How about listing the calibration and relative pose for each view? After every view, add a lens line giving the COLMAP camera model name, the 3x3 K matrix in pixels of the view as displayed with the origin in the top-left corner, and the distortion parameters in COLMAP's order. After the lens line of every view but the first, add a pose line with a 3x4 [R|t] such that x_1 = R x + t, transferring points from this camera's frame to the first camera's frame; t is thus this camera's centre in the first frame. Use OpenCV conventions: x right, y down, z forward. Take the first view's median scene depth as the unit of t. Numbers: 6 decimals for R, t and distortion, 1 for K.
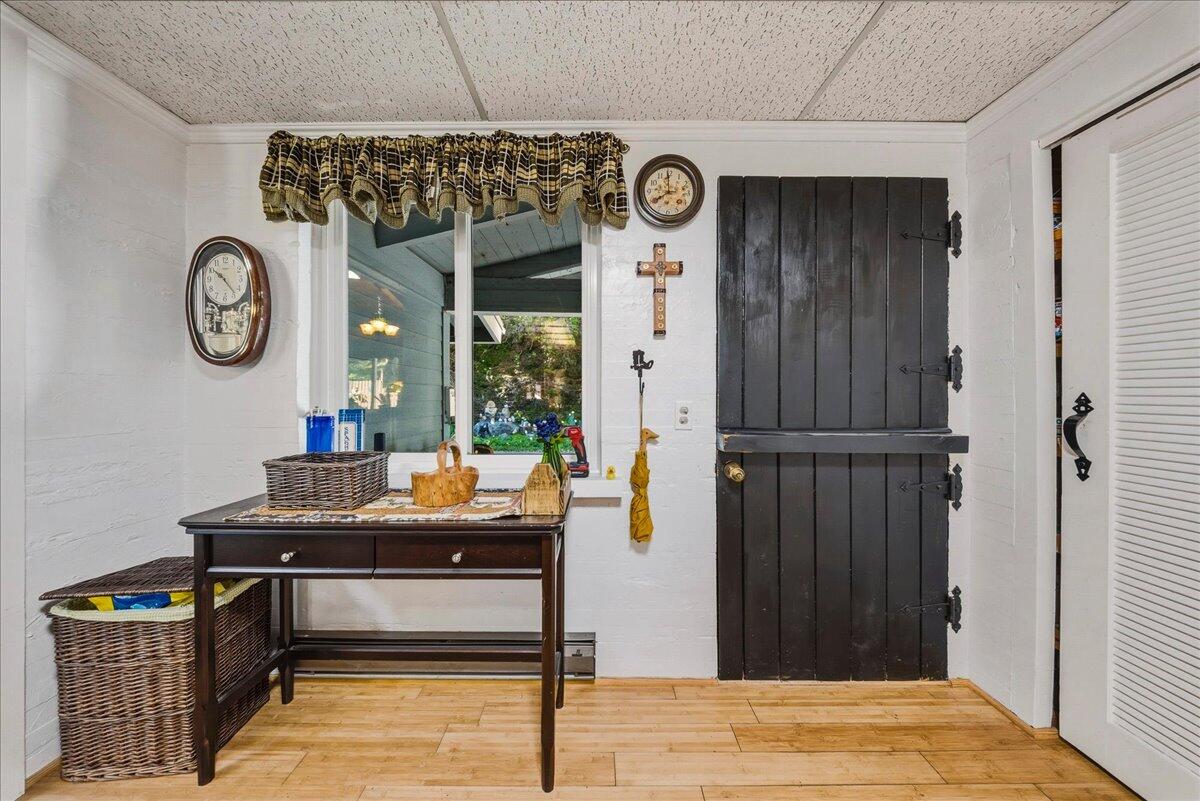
lens RADIAL K [[361.6, 0, 599.3], [0, 361.6, 396.8], [0, 0, 1]] dist [-0.001357, -0.000302]
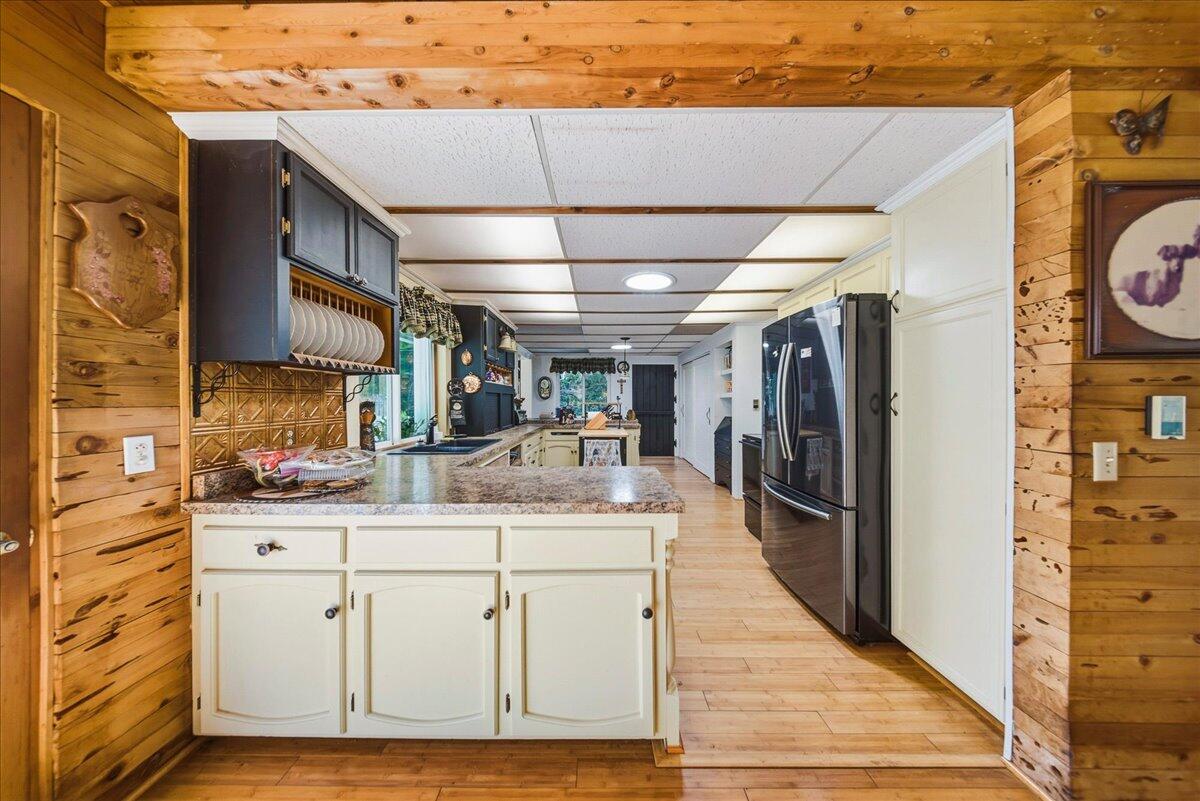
lens RADIAL K [[361.6, 0, 598.7], [0, 361.6, 401.1], [0, 0, 1]] dist [-0.001357, -0.000302]
pose [[0.999981, -0.001180, -0.006065, -0.148262], [0.001184, 0.999999, 0.000724, -0.058551], [0.006064, -0.000731, 0.999981, -4.546116]]
